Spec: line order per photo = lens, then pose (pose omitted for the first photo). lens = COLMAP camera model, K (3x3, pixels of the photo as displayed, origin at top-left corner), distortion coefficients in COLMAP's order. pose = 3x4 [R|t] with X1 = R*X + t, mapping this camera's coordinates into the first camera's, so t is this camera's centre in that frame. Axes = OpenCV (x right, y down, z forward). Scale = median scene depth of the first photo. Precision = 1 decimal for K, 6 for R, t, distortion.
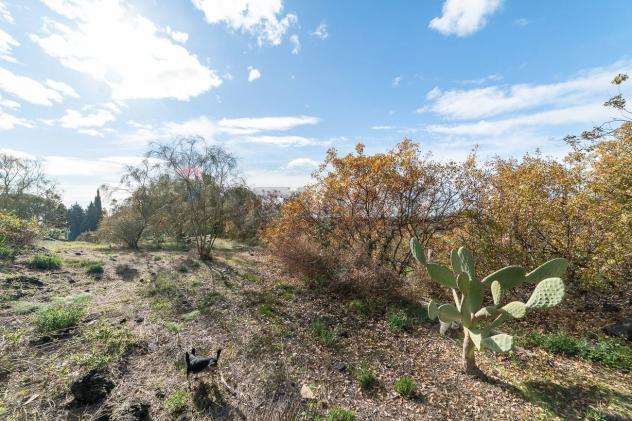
lens RADIAL K [[258.3, 0, 305.6], [0, 258.3, 210.2], [0, 0, 1]] dist [0.000533, 0.000557]
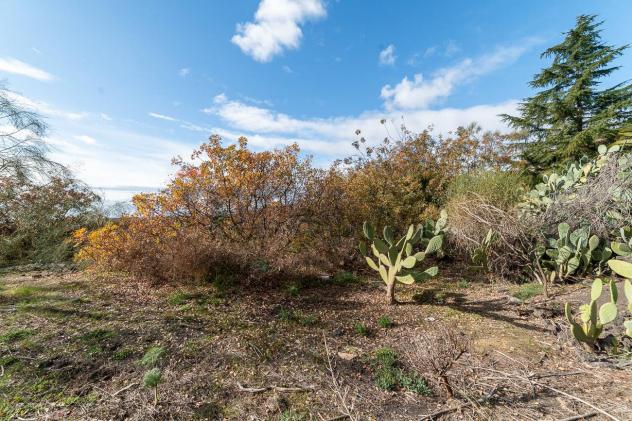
lens RADIAL K [[258.3, 0, 305.6], [0, 258.3, 210.2], [0, 0, 1]] dist [0.000533, 0.000557]
pose [[0.635589, 0.000165, 0.772028, -0.127850], [-0.004417, 0.999984, 0.003423, 0.006704], [-0.772015, -0.005585, 0.635579, 0.053700]]
